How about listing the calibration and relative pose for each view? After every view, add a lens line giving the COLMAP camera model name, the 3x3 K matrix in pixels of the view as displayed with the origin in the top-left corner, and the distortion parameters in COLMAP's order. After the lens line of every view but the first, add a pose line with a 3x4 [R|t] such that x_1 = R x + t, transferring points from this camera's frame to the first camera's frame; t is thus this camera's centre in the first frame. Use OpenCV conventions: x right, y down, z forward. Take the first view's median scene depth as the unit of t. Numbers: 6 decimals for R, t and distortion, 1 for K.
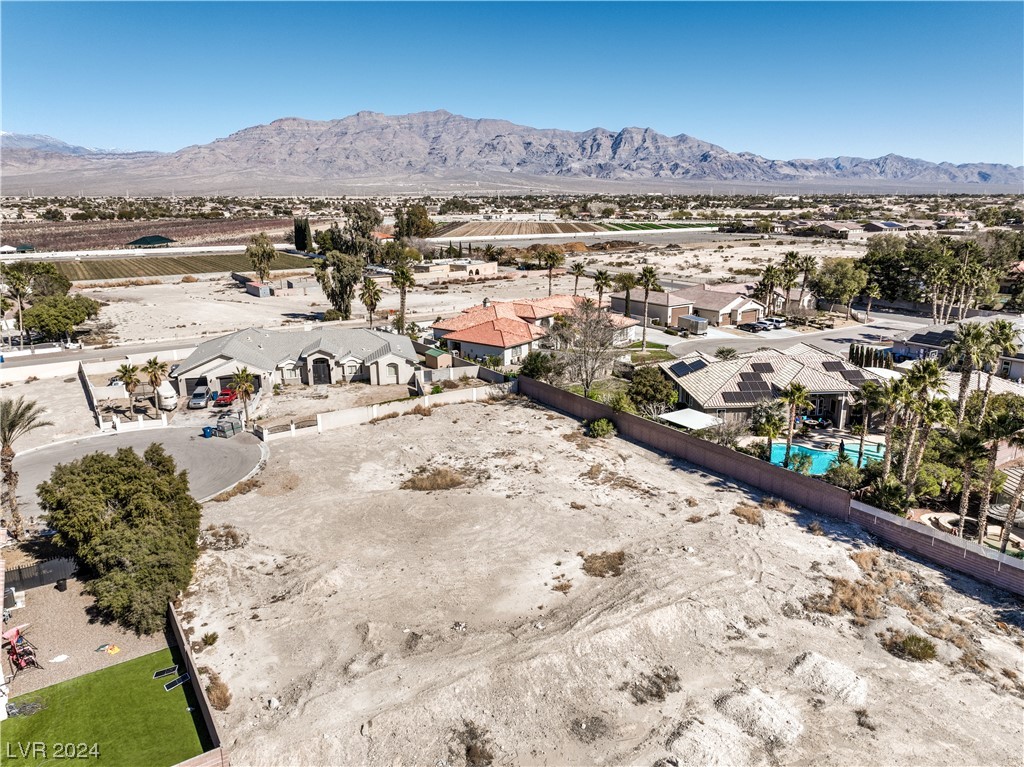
lens RADIAL K [[730.6, 0, 515.1], [0, 730.6, 384.9], [0, 0, 1]] dist [0.006052, 0.005301]
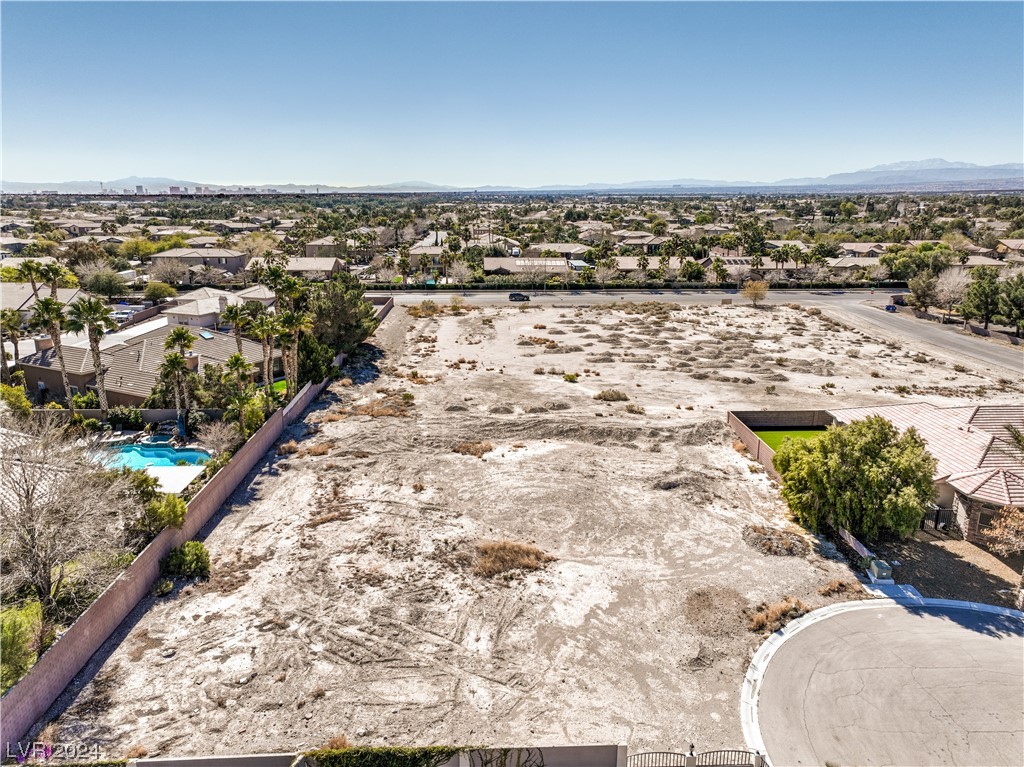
lens RADIAL K [[721.0, 0, 515.5], [0, 721.0, 379.4], [0, 0, 1]] dist [0.006131, 0.005065]
pose [[-0.858409, -0.125241, 0.497443, -0.369761], [0.131526, 0.883583, 0.449425, -0.289343], [-0.495818, 0.451217, -0.742003, 1.174112]]
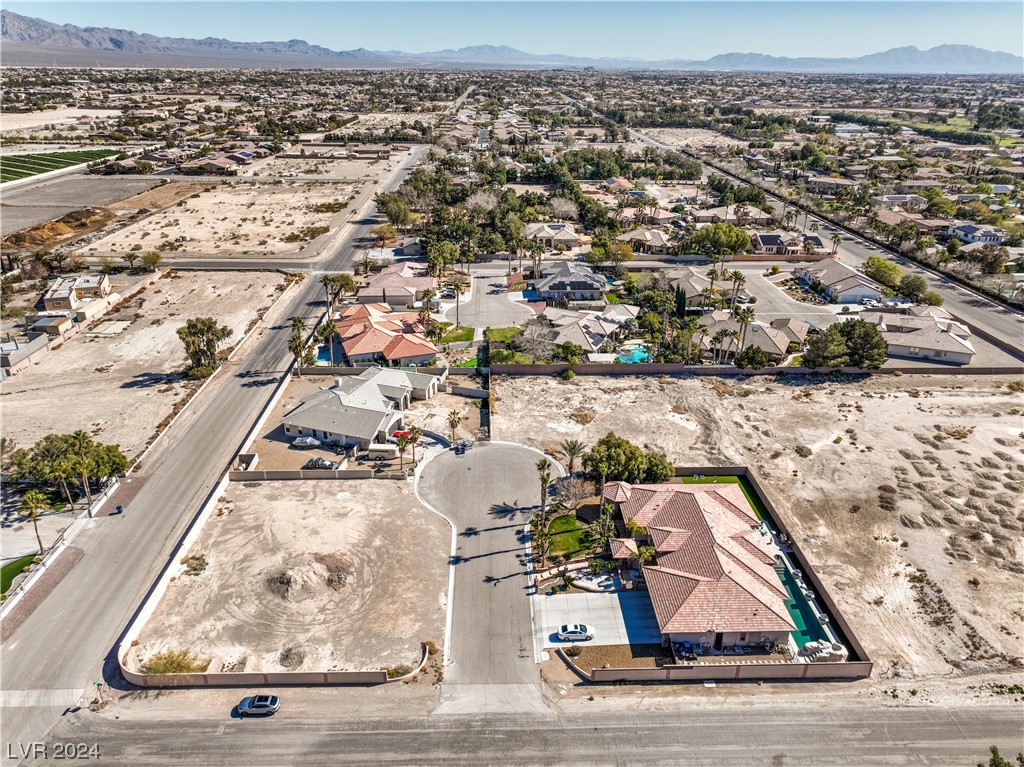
lens RADIAL K [[718.1, 0, 515.2], [0, 718.1, 382.7], [0, 0, 1]] dist [0.004037, 0.012849]
pose [[0.521076, -0.340021, 0.782857, -1.576381], [0.204624, 0.940238, 0.272178, -0.509354], [-0.828618, 0.018366, 0.559513, -0.074919]]
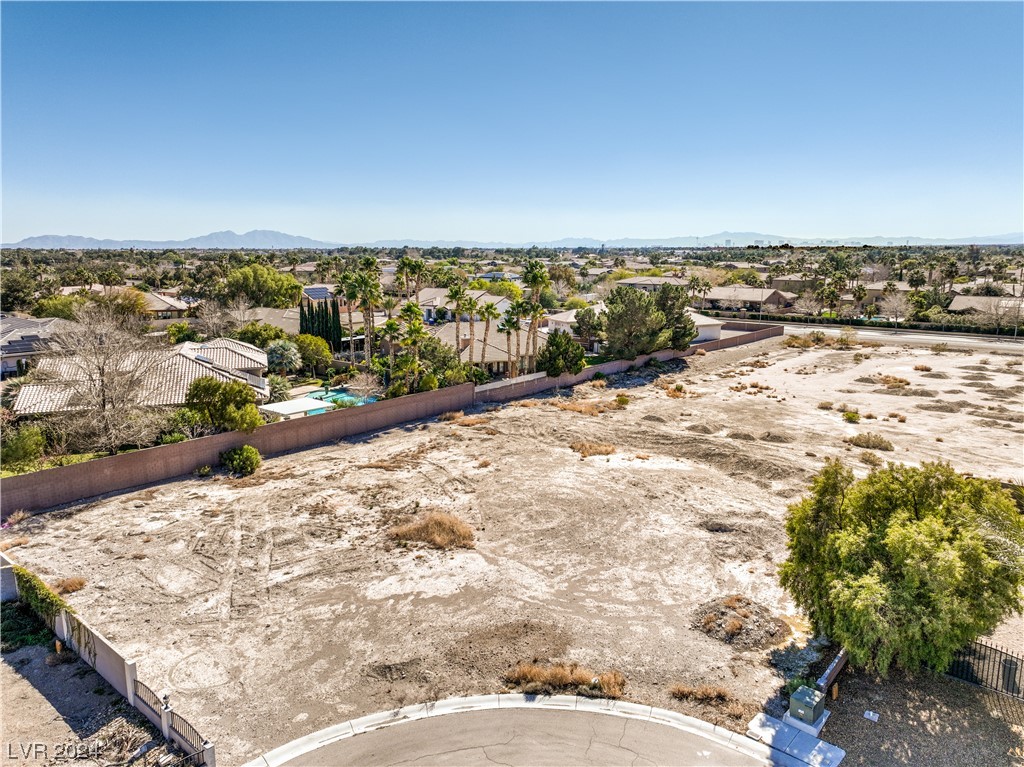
lens RADIAL K [[723.5, 0, 515.4], [0, 723.5, 388.0], [0, 0, 1]] dist [0.005382, 0.004459]
pose [[-0.280294, -0.178962, 0.943084, -0.597778], [0.245953, 0.936281, 0.250771, -0.117513], [-0.927870, 0.302244, -0.218418, 0.834576]]
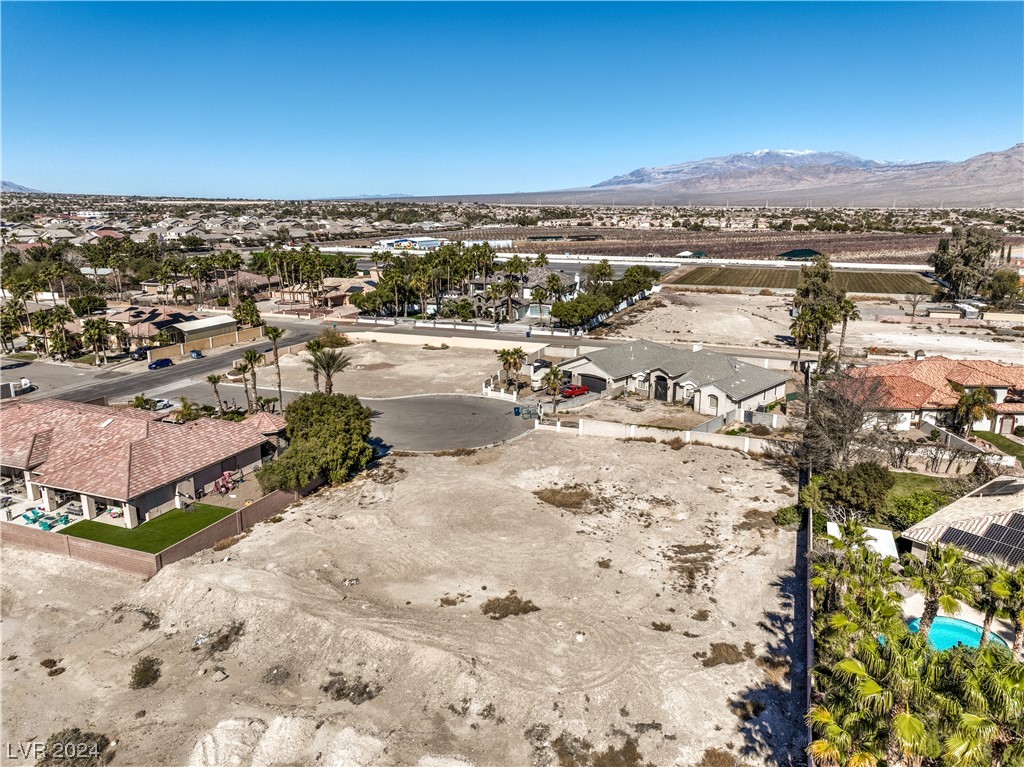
lens RADIAL K [[721.0, 0, 515.5], [0, 721.0, 379.4], [0, 0, 1]] dist [0.006131, 0.005065]
pose [[0.578787, 0.197973, -0.791083, 0.525807], [-0.212161, 0.973234, 0.088333, -0.093692], [0.787397, 0.116711, 0.605297, 0.225450]]
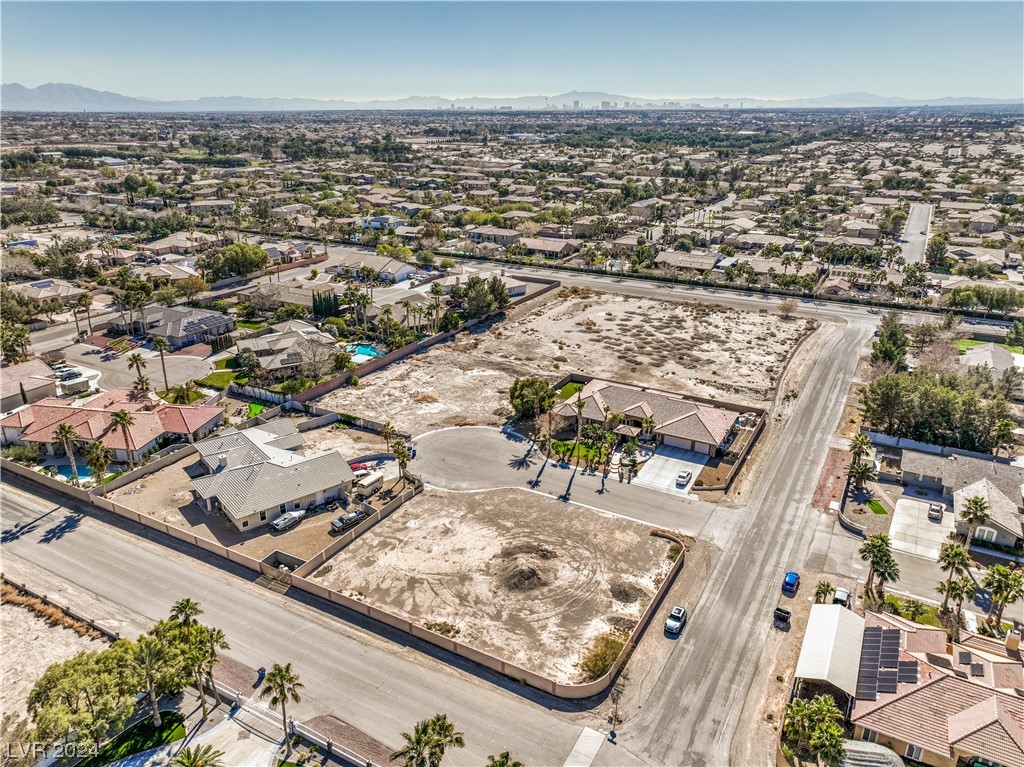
lens RADIAL K [[718.1, 0, 515.2], [0, 718.1, 382.7], [0, 0, 1]] dist [0.004037, 0.012849]
pose [[-0.466006, -0.315663, 0.826556, -1.833652], [0.222162, 0.862518, 0.454650, -0.783461], [-0.856436, 0.395500, -0.331810, 1.238300]]
